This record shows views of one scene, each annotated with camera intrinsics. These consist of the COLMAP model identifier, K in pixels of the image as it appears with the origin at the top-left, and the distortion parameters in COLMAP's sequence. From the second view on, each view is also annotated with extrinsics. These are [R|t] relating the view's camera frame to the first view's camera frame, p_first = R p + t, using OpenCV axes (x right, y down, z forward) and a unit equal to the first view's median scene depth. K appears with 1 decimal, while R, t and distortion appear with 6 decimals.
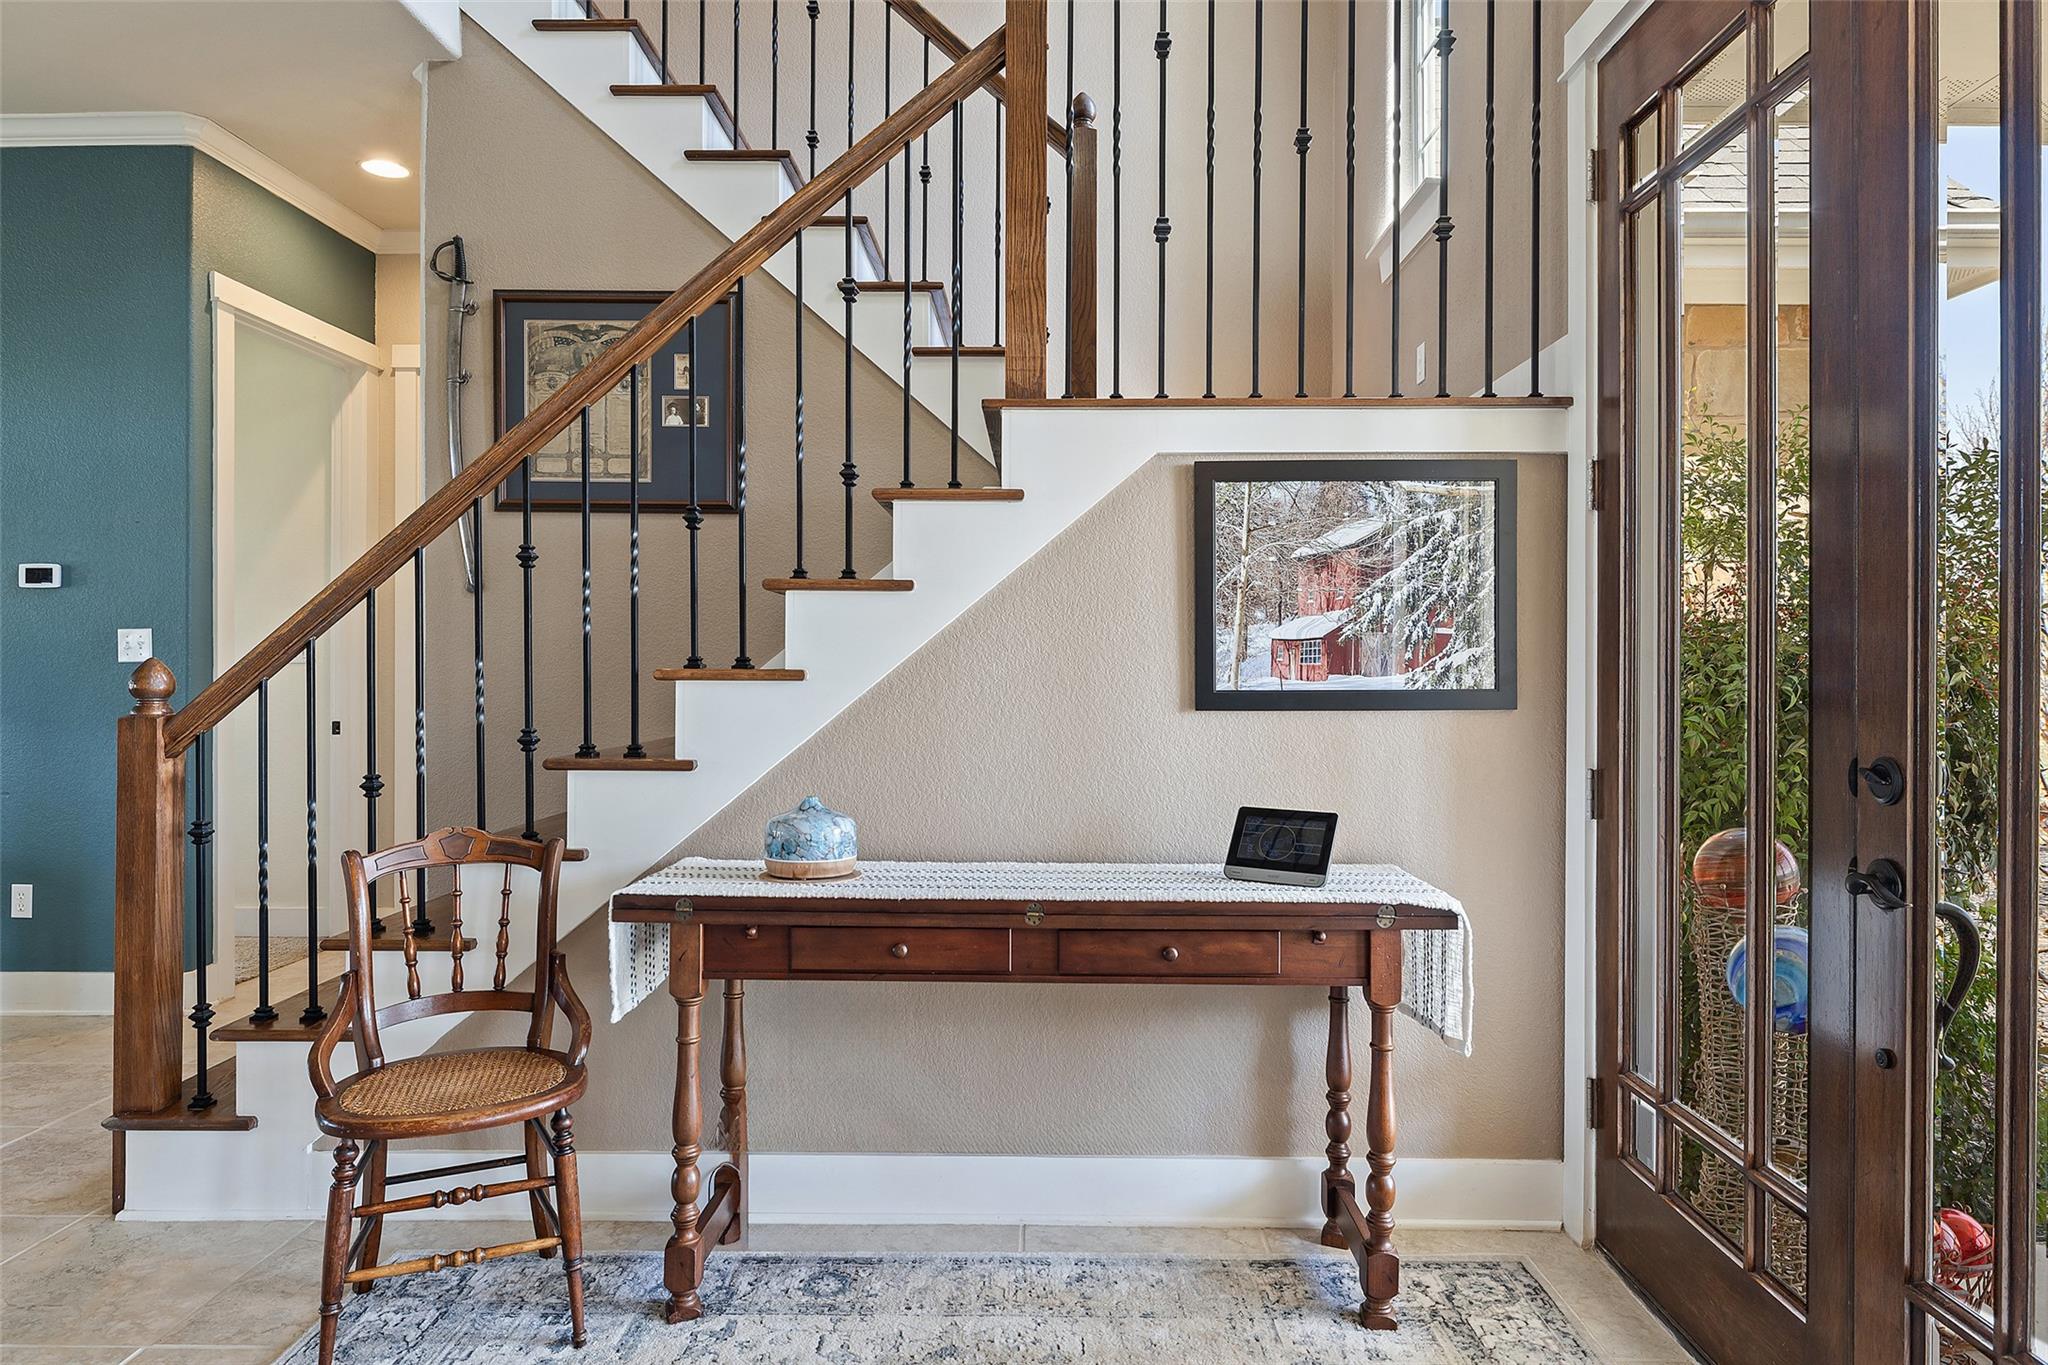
lens RADIAL K [[1238.1, 0, 1025.3], [0, 1238.1, 669.4], [0, 0, 1]] dist [0.000272, 0.000180]
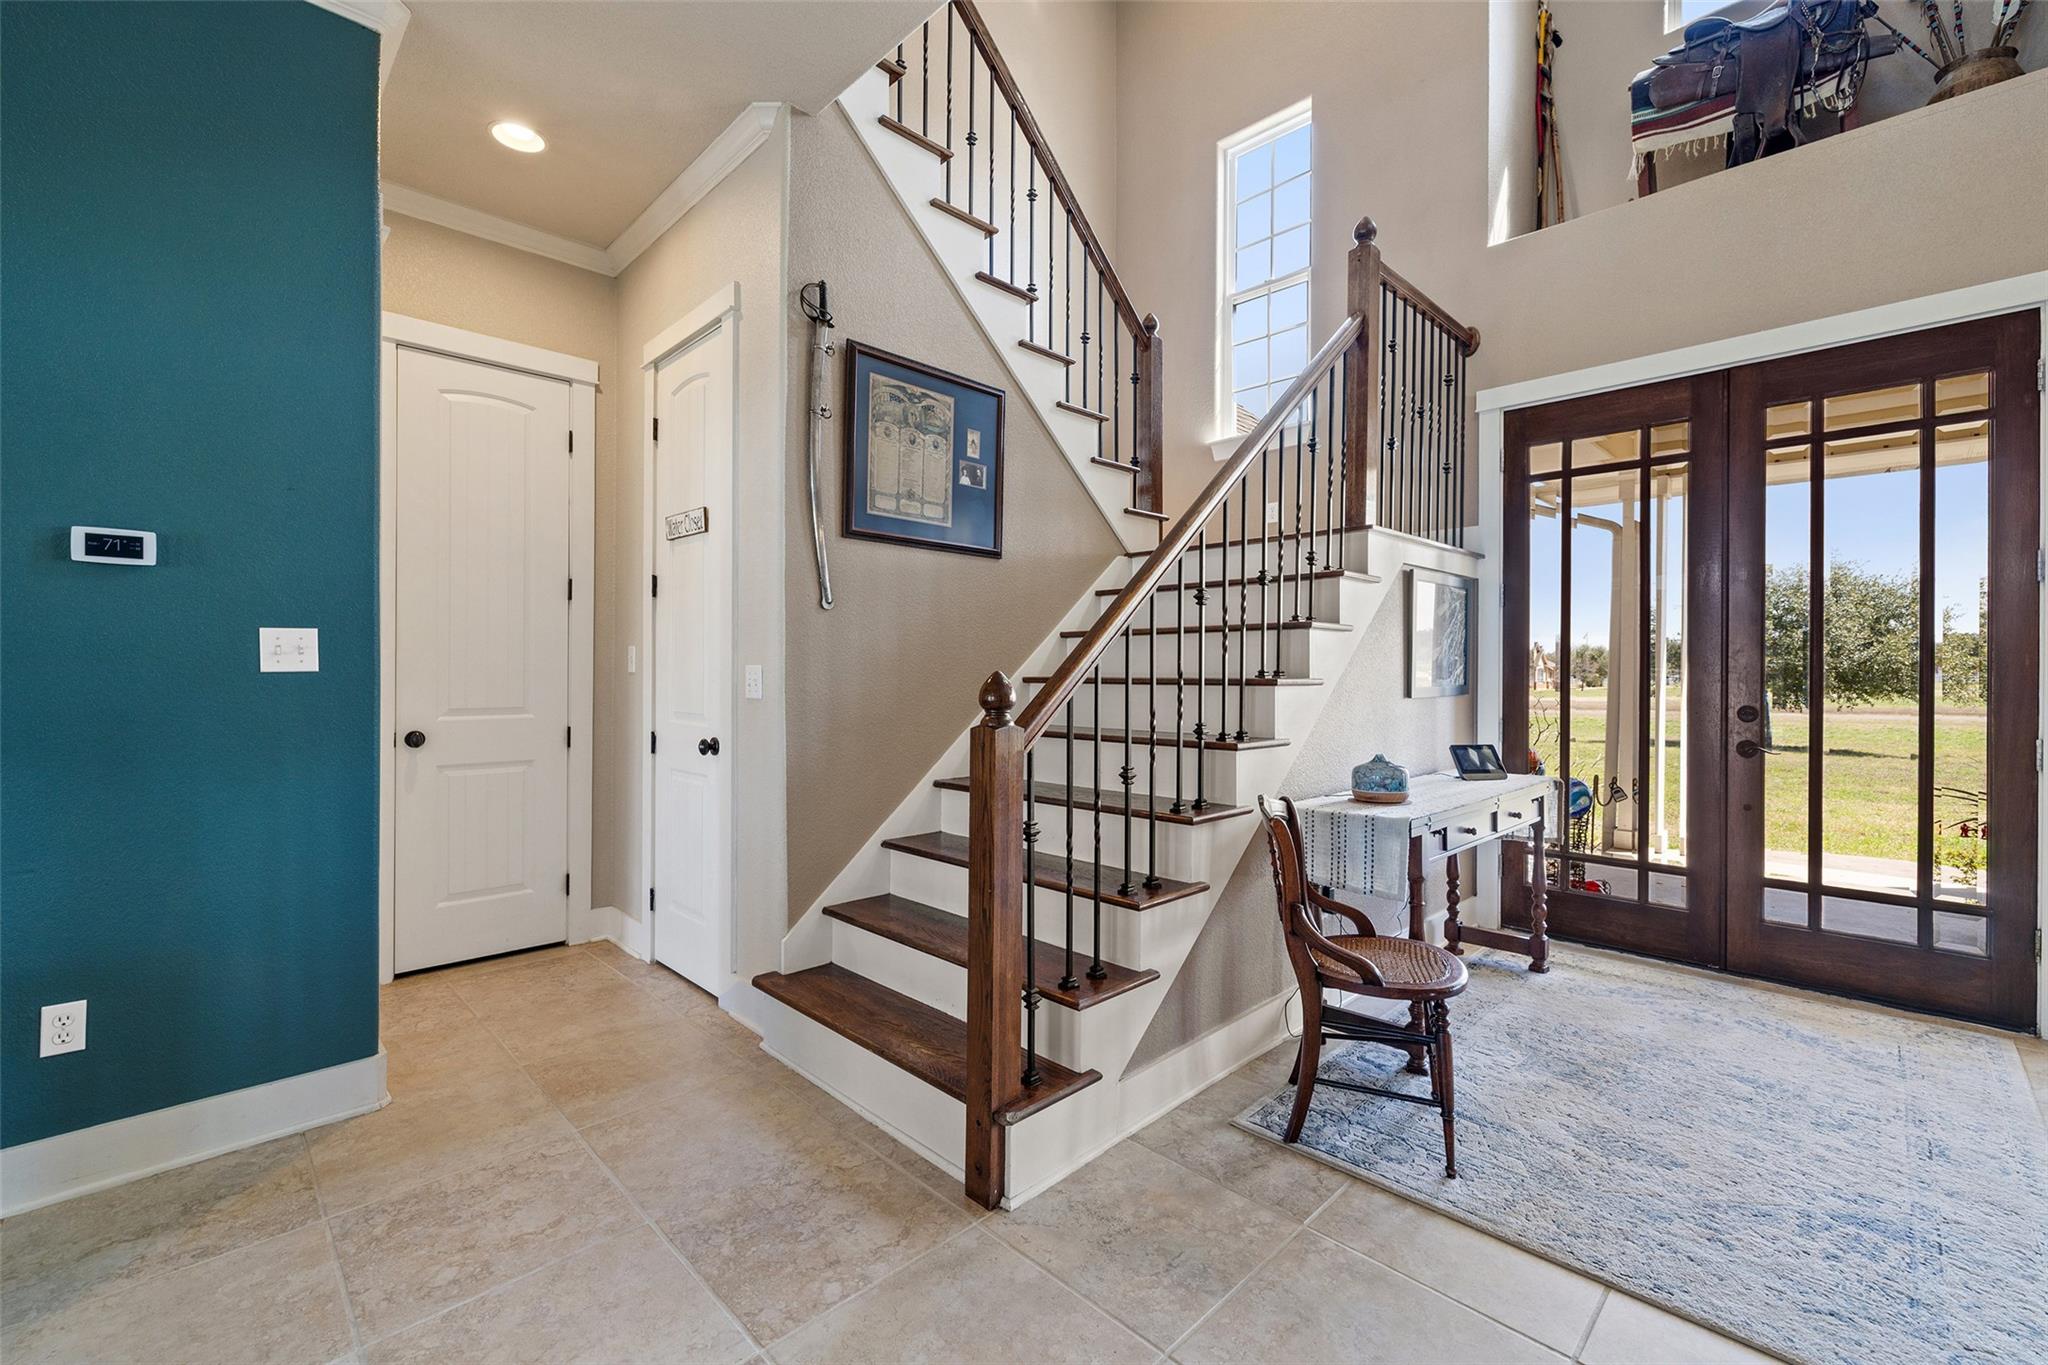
lens RADIAL K [[862.9, 0, 1026.6], [0, 862.9, 673.2], [0, 0, 1]] dist [0.001749, -0.000478]
pose [[0.702475, -0.003470, 0.711700, -0.867952], [0.000605, 0.999991, 0.004278, -0.007900], [-0.711708, -0.002575, 0.702471, 0.335898]]
